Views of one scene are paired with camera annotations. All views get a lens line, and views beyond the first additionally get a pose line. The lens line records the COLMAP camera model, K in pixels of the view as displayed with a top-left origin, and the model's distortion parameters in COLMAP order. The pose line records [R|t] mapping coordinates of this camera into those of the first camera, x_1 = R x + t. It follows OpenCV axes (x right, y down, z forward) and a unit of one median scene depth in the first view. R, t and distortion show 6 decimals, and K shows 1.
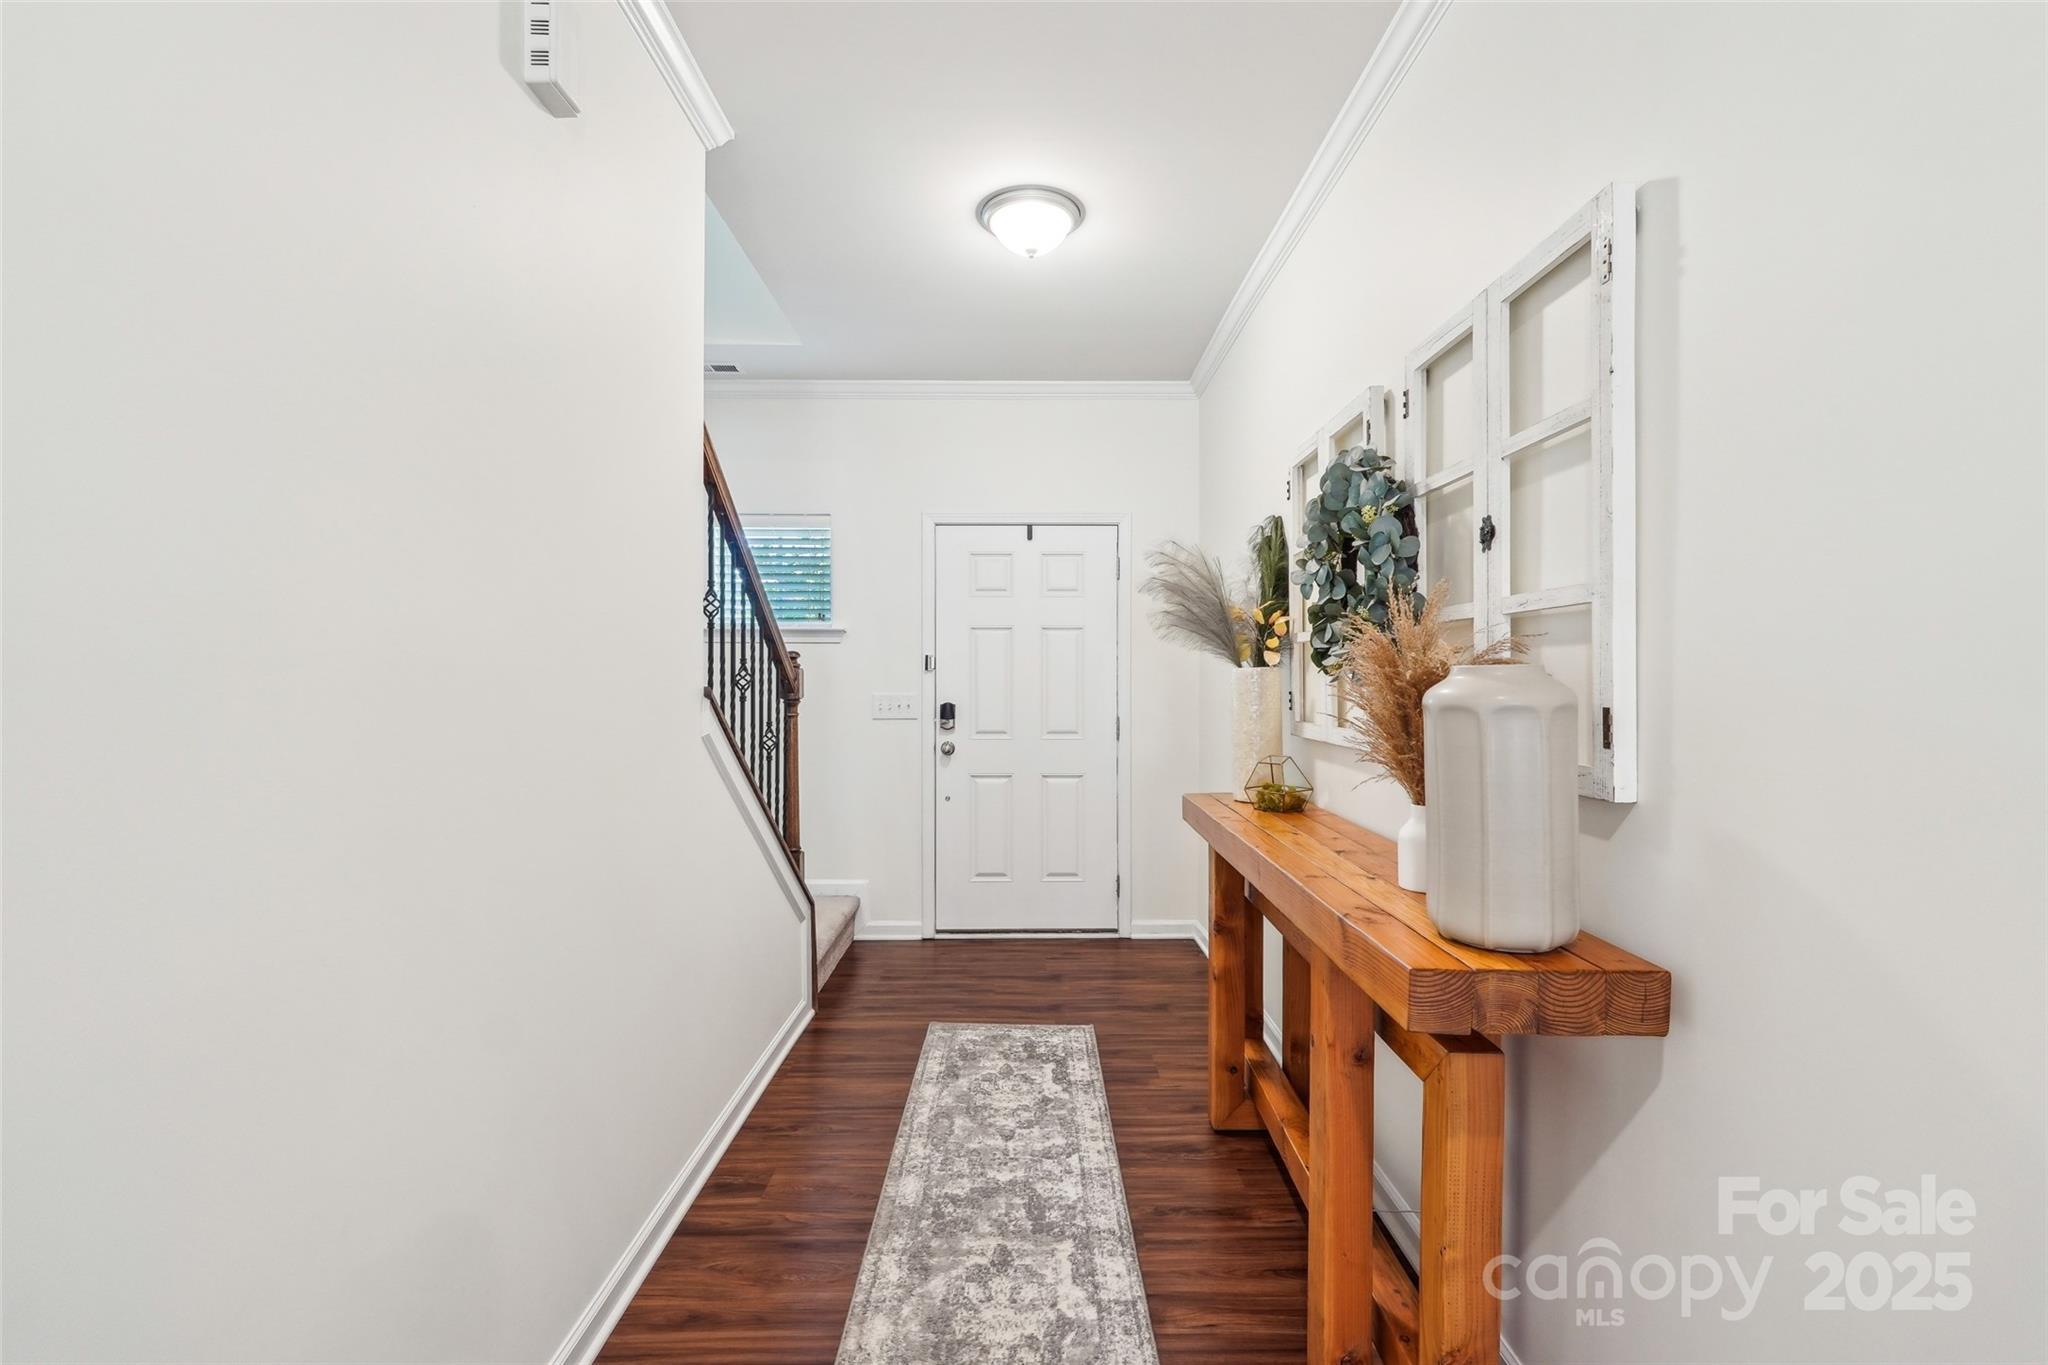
lens RADIAL K [[891.5, 0, 1028.1], [0, 891.5, 678.2], [0, 0, 1]] dist [-0.009262, 0.002885]
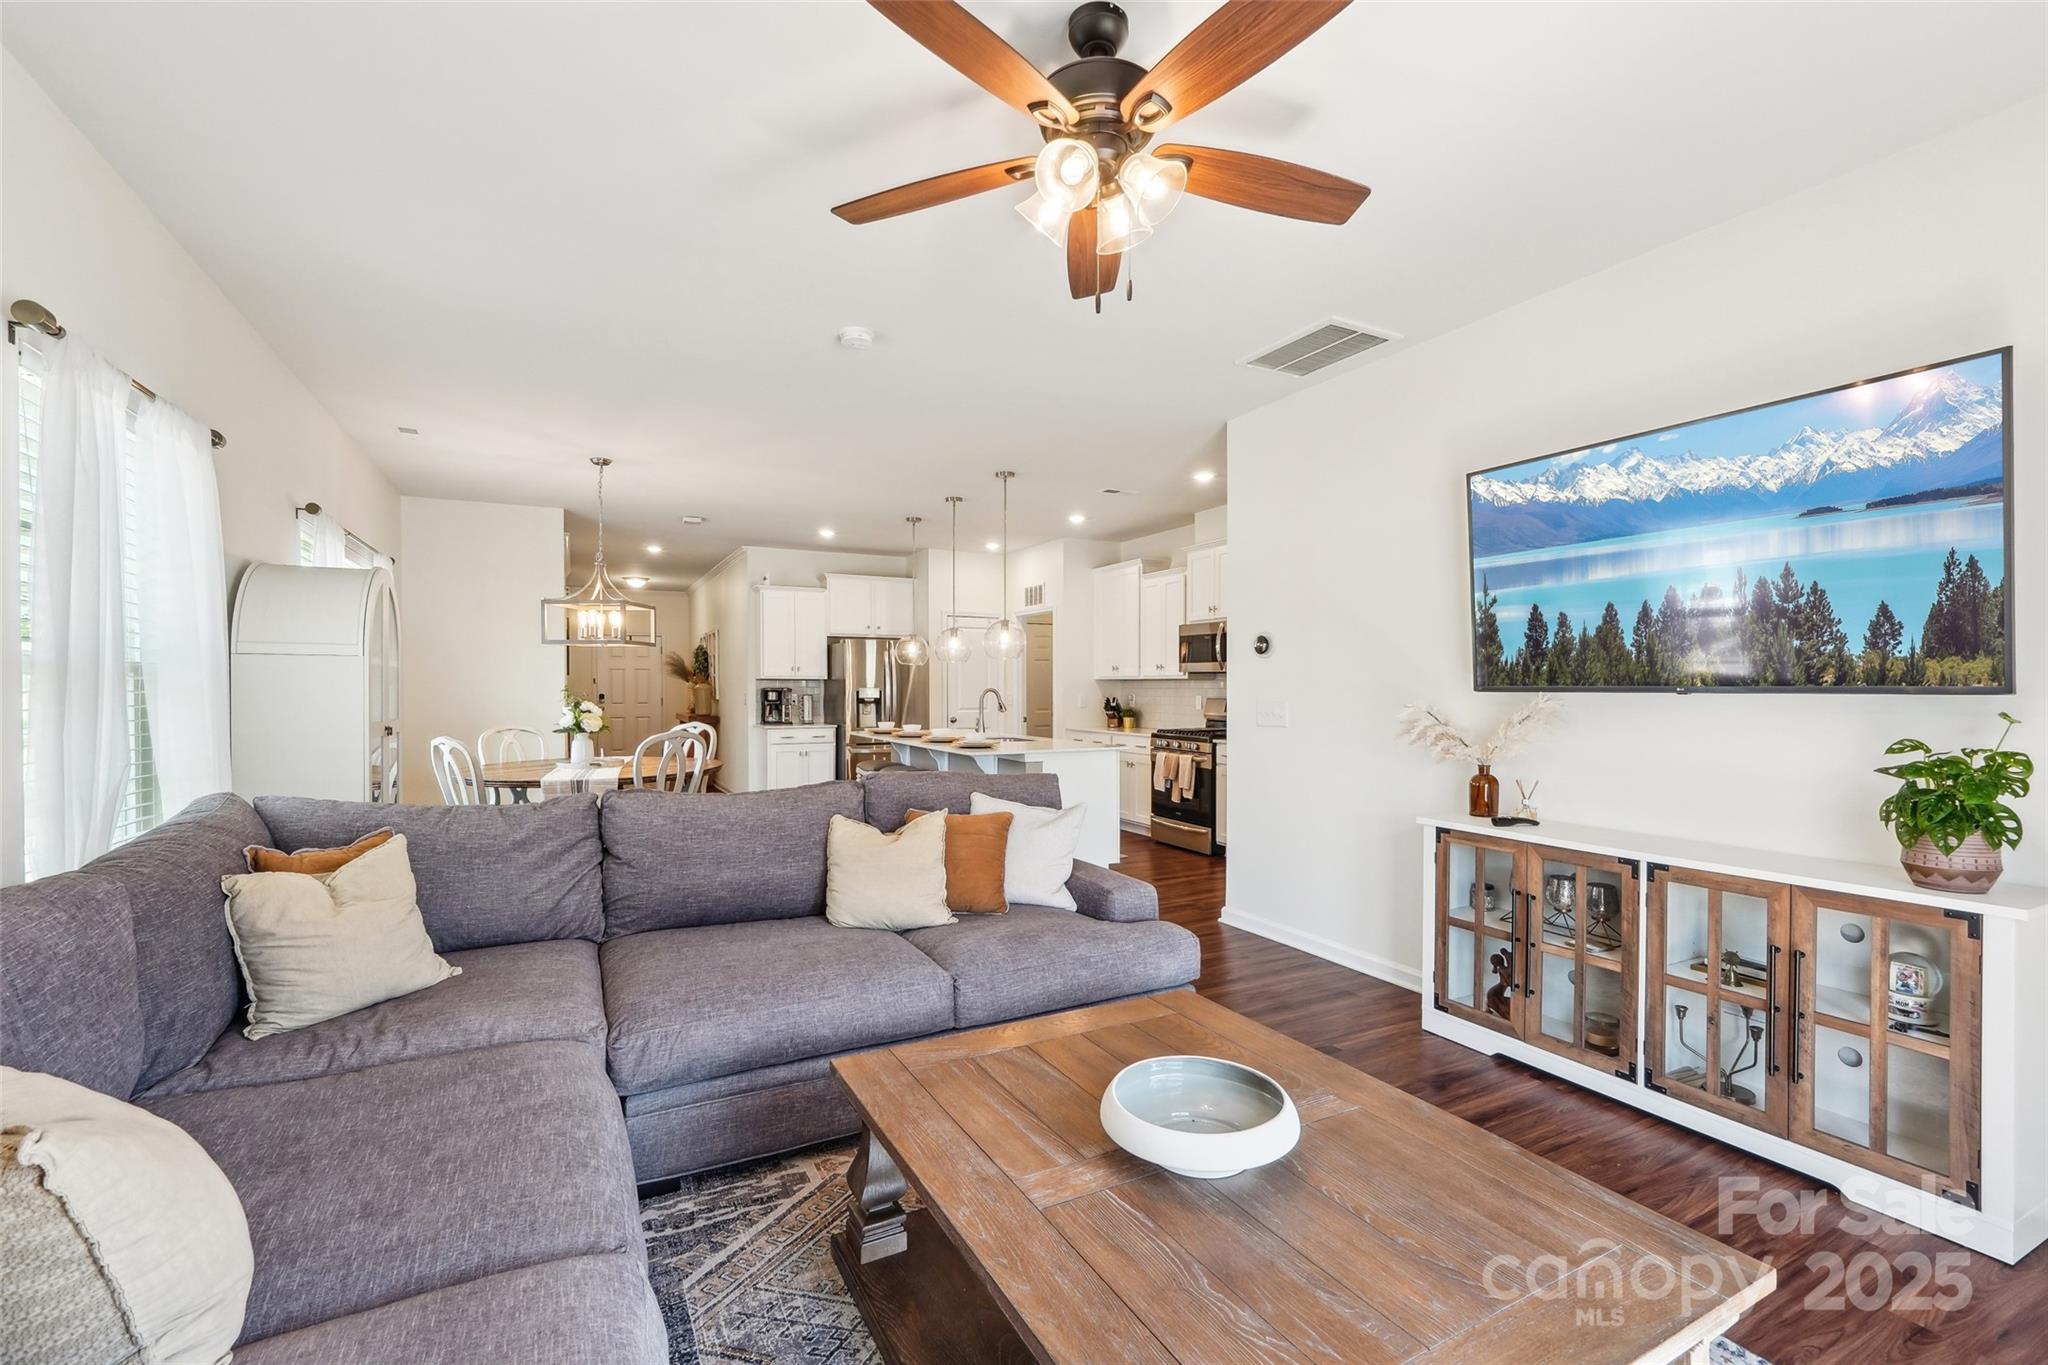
lens RADIAL K [[891.5, 0, 1060.1], [0, 891.5, 689.1], [0, 0, 1]] dist [-0.009262, 0.002885]
pose [[0.878386, -0.008120, 0.477883, -0.321150], [0.006063, 0.999965, 0.005846, 0.009565], [-0.477914, -0.002238, 0.878404, -4.684827]]
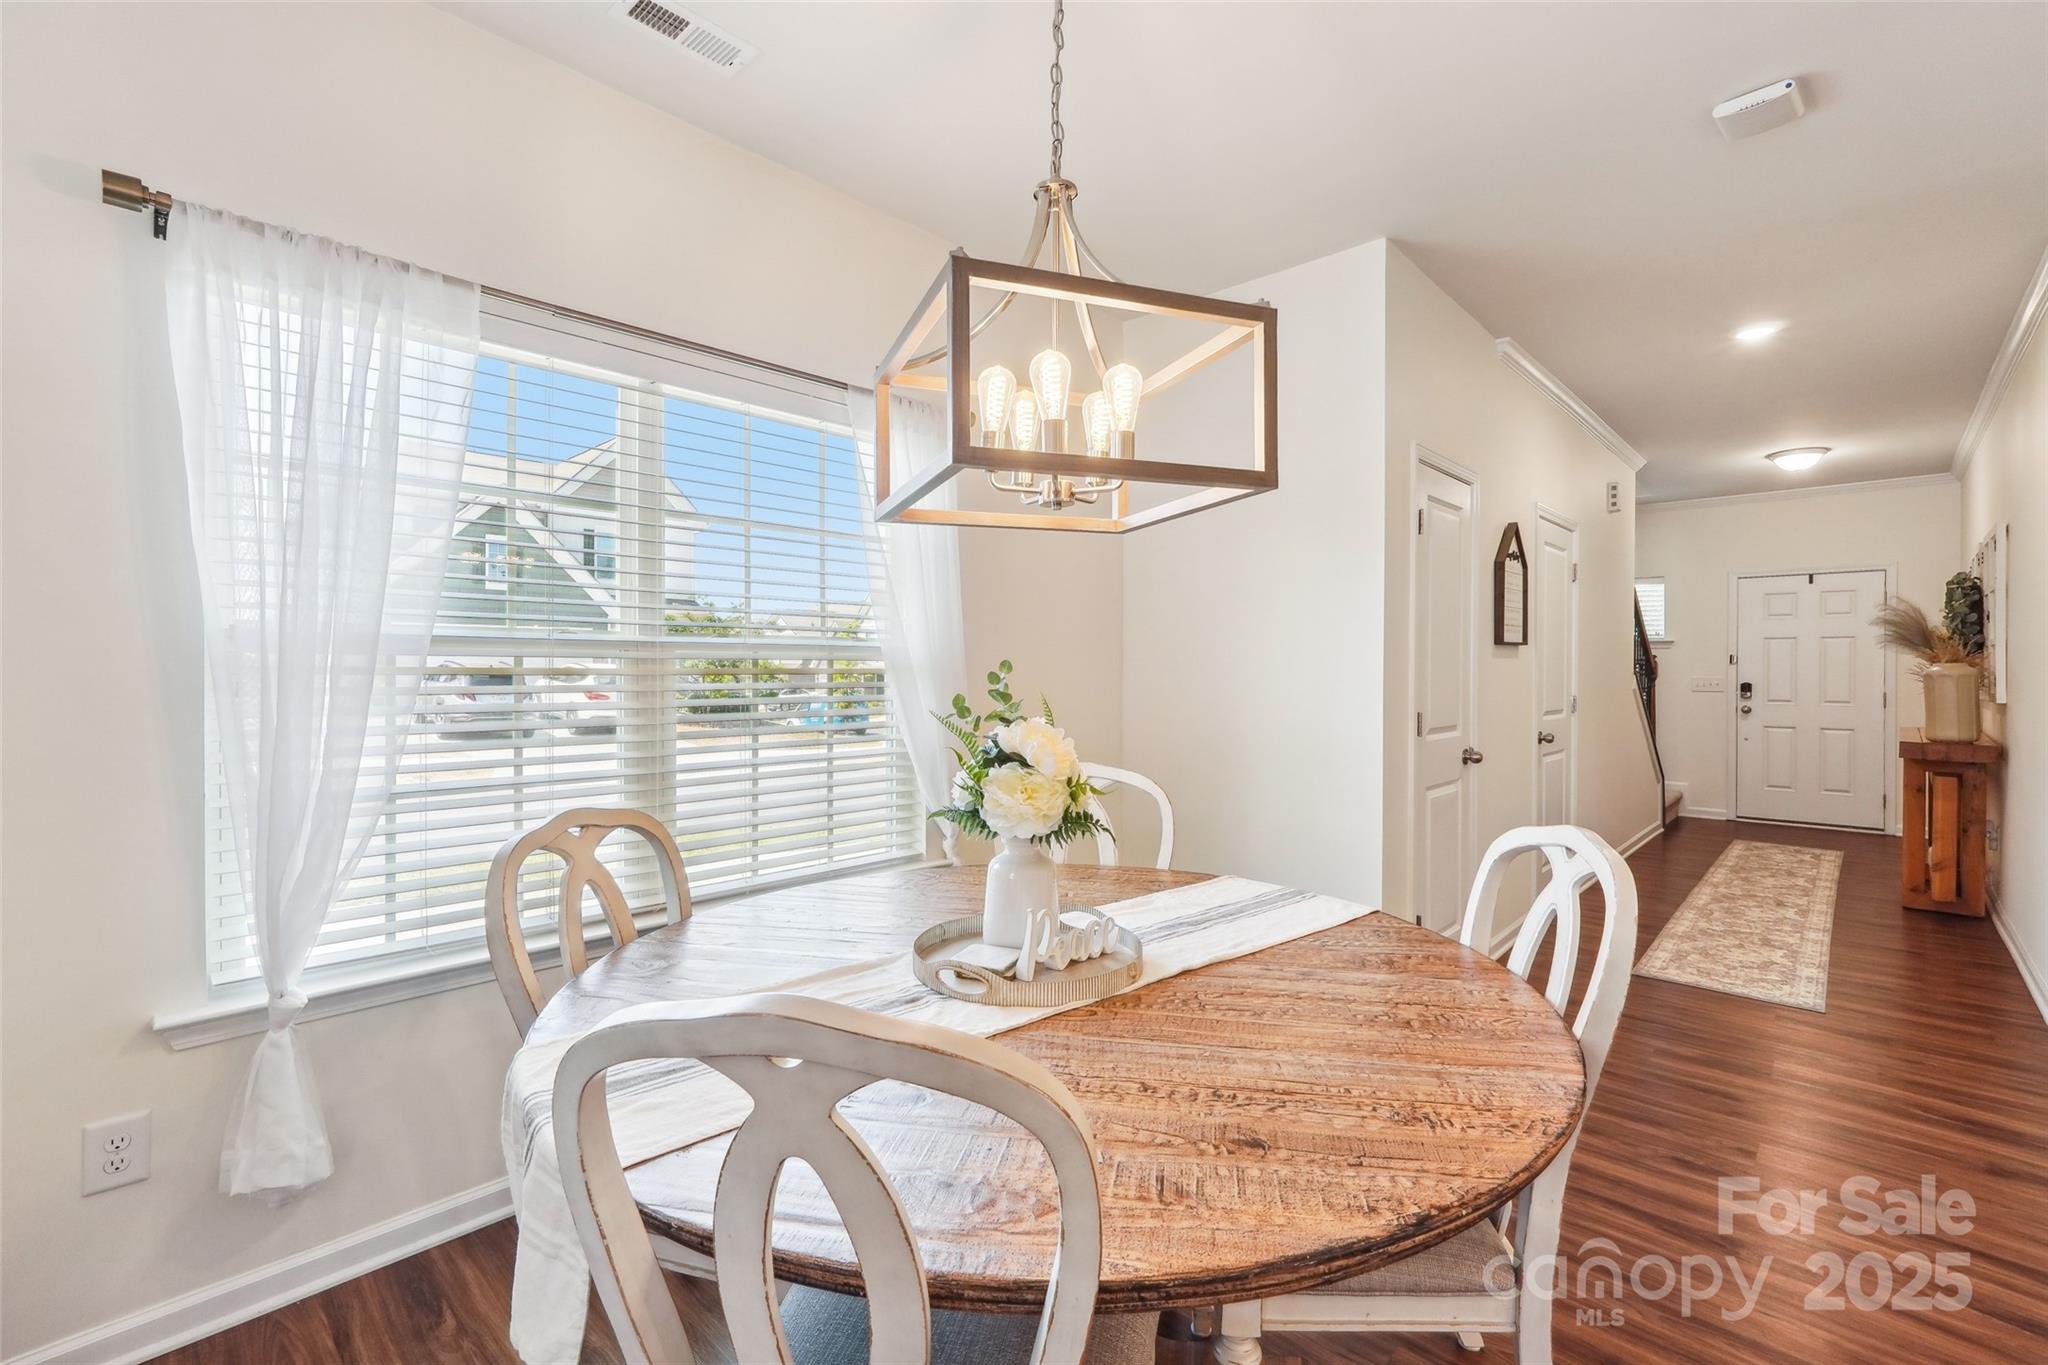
lens RADIAL K [[891.5, 0, 1023.4], [0, 891.5, 682.2], [0, 0, 1]] dist [-0.009262, 0.002885]
pose [[0.718819, 0.006365, -0.695169, 0.184752], [0.001351, 0.999943, 0.010552, 0.013546], [0.695196, -0.008524, 0.718769, -2.289535]]
